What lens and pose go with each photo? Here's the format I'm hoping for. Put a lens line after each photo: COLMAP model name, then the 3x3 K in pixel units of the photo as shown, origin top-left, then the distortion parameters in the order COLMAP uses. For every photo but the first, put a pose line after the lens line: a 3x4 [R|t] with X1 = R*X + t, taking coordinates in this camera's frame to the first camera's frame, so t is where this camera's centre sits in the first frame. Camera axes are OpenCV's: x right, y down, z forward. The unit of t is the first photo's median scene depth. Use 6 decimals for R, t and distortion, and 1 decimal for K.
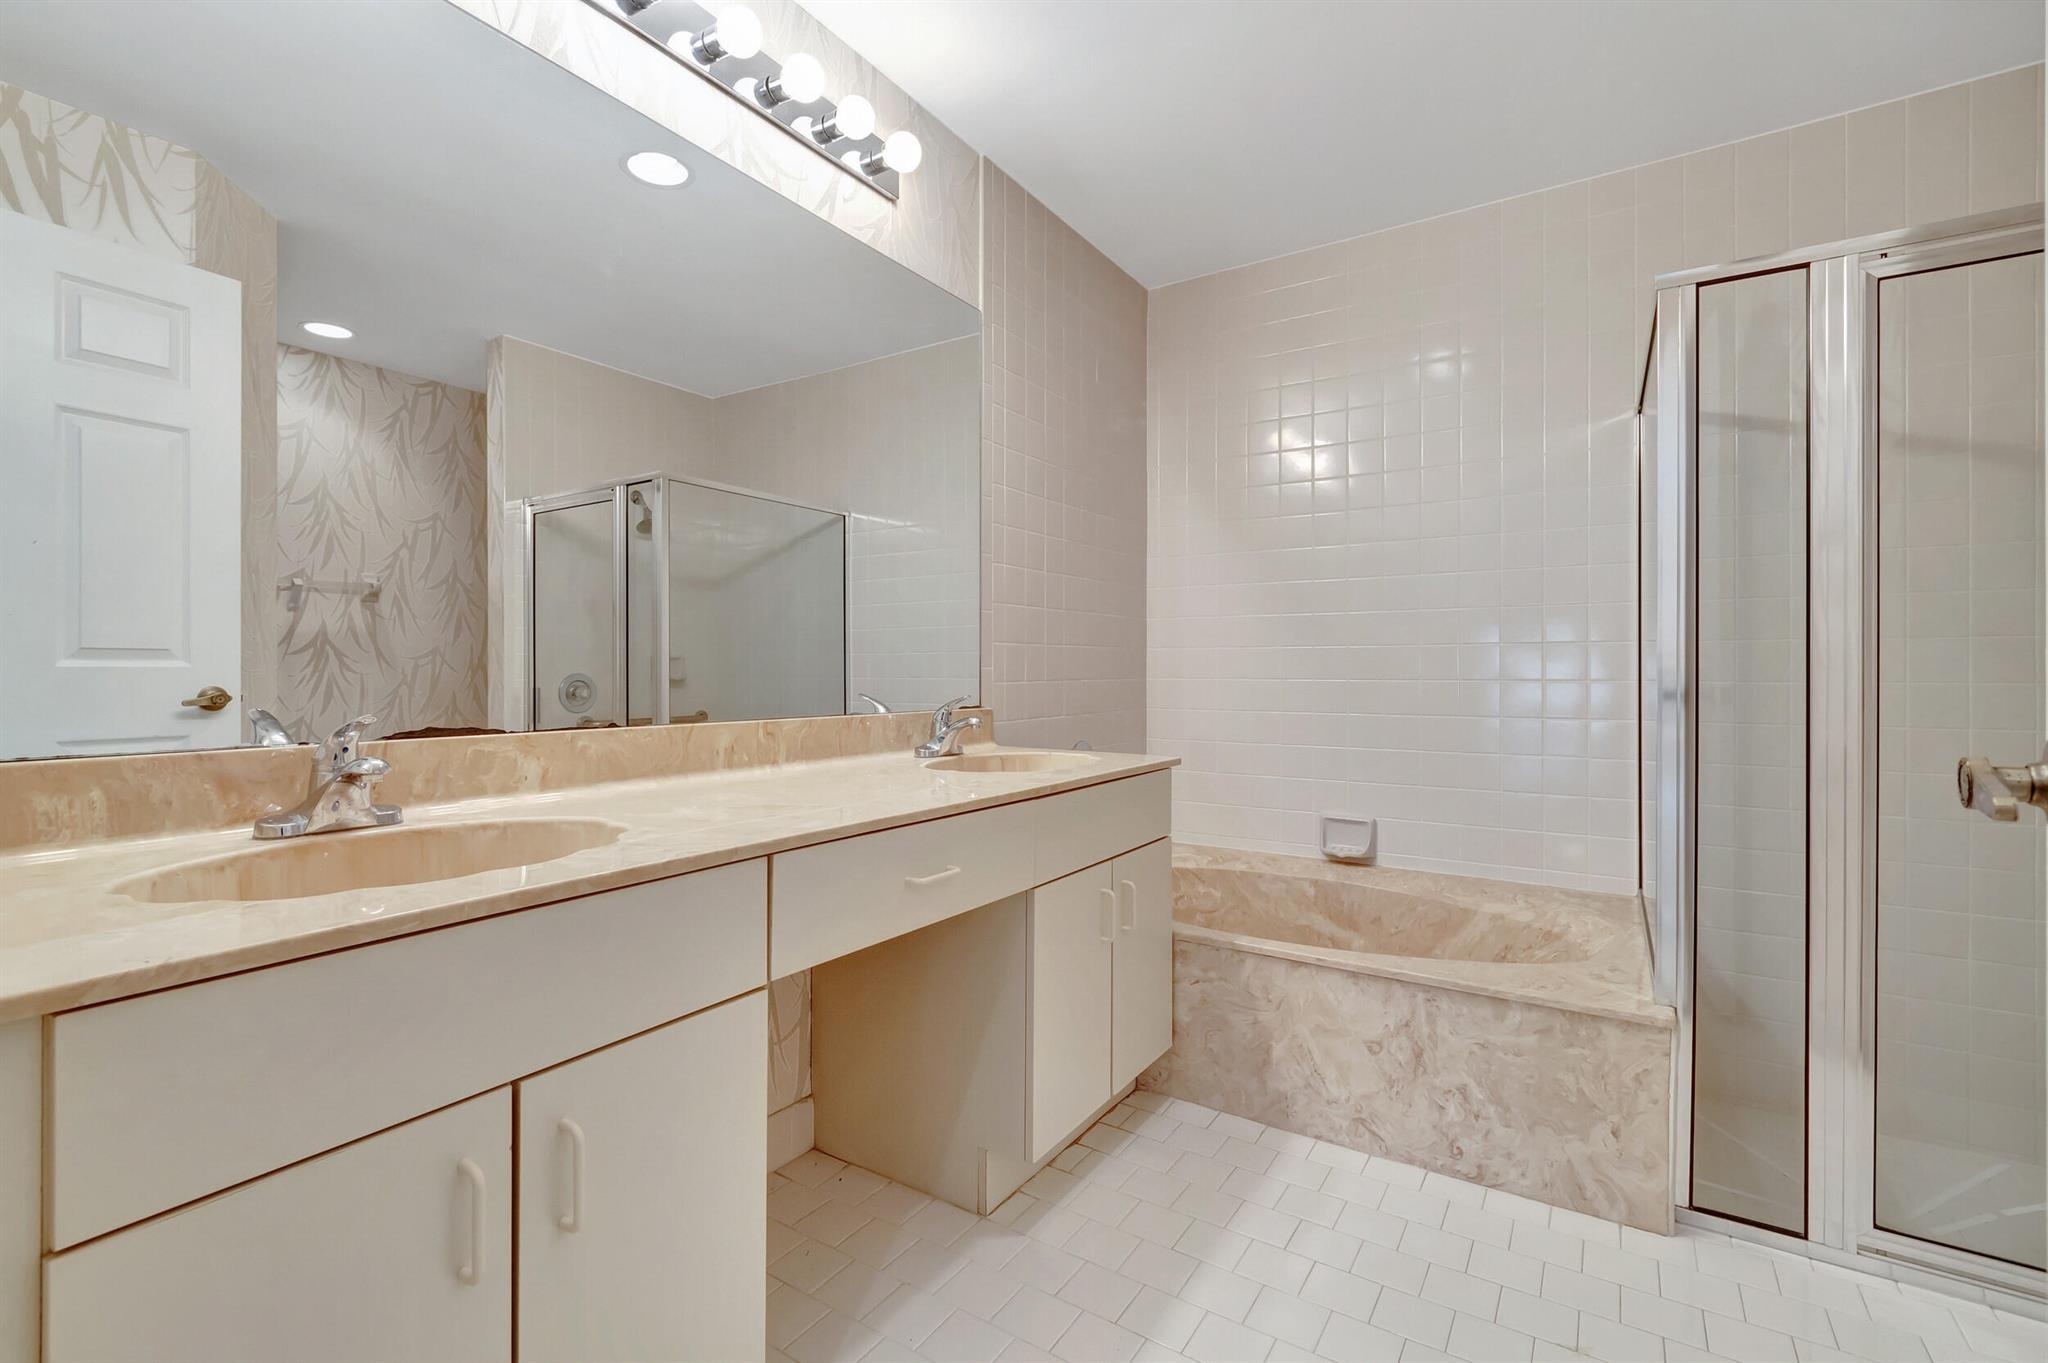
lens RADIAL K [[911.5, 0, 1018.5], [0, 911.5, 671.8], [0, 0, 1]] dist [0.001702, -0.000506]
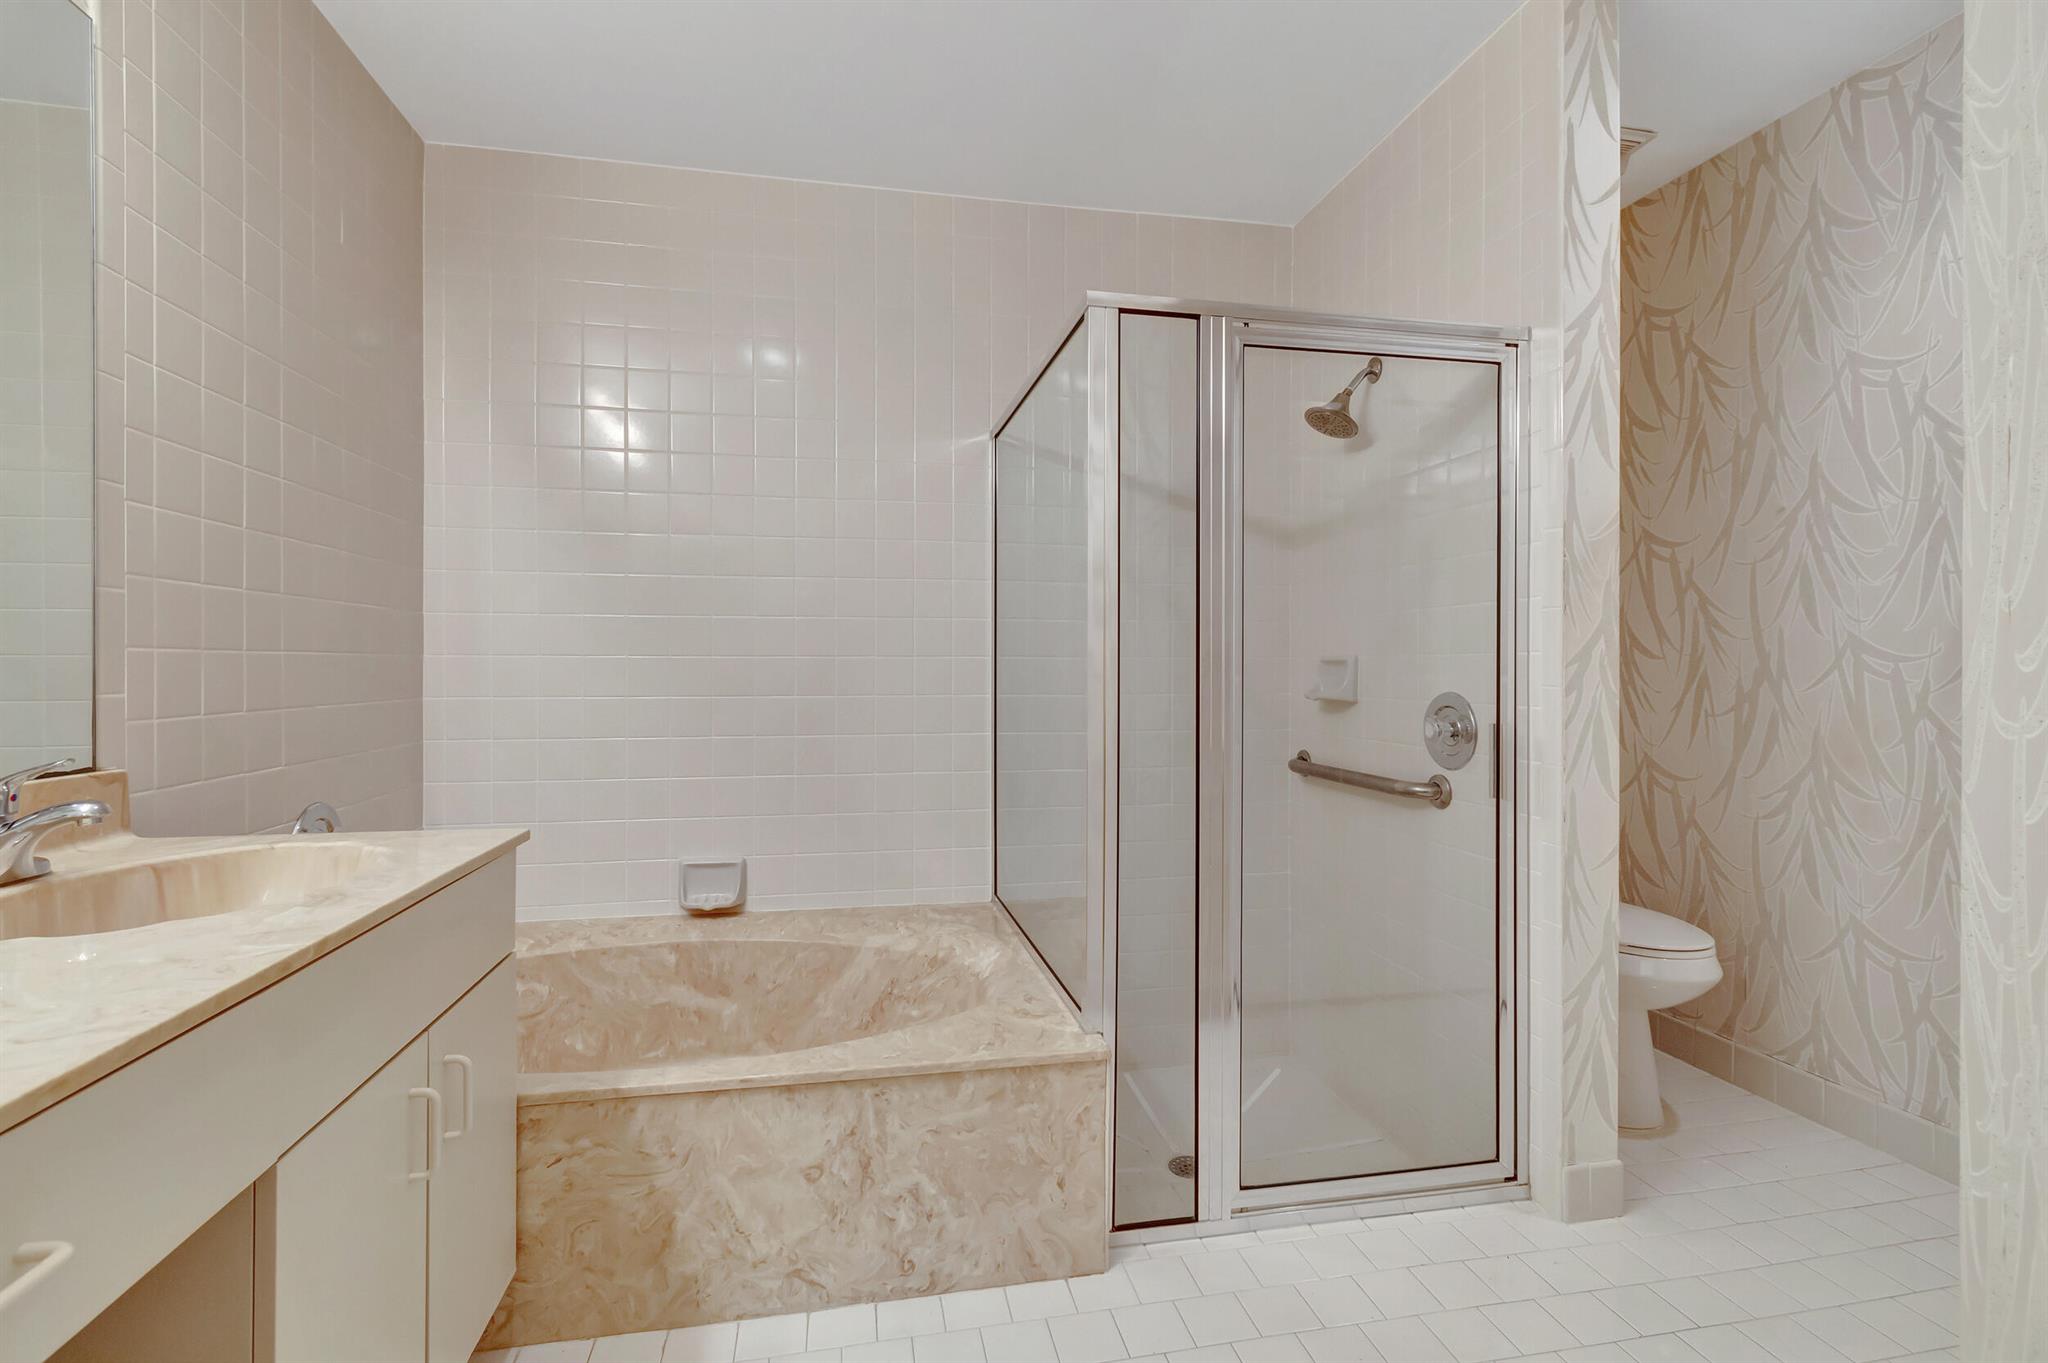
lens RADIAL K [[911.5, 0, 1018.5], [0, 911.5, 671.8], [0, 0, 1]] dist [0.001702, -0.000506]
pose [[0.719857, -0.000611, 0.694122, -0.028691], [0.000192, 1.000000, 0.000681, -0.022246], [-0.694123, -0.000357, 0.719857, 0.303584]]
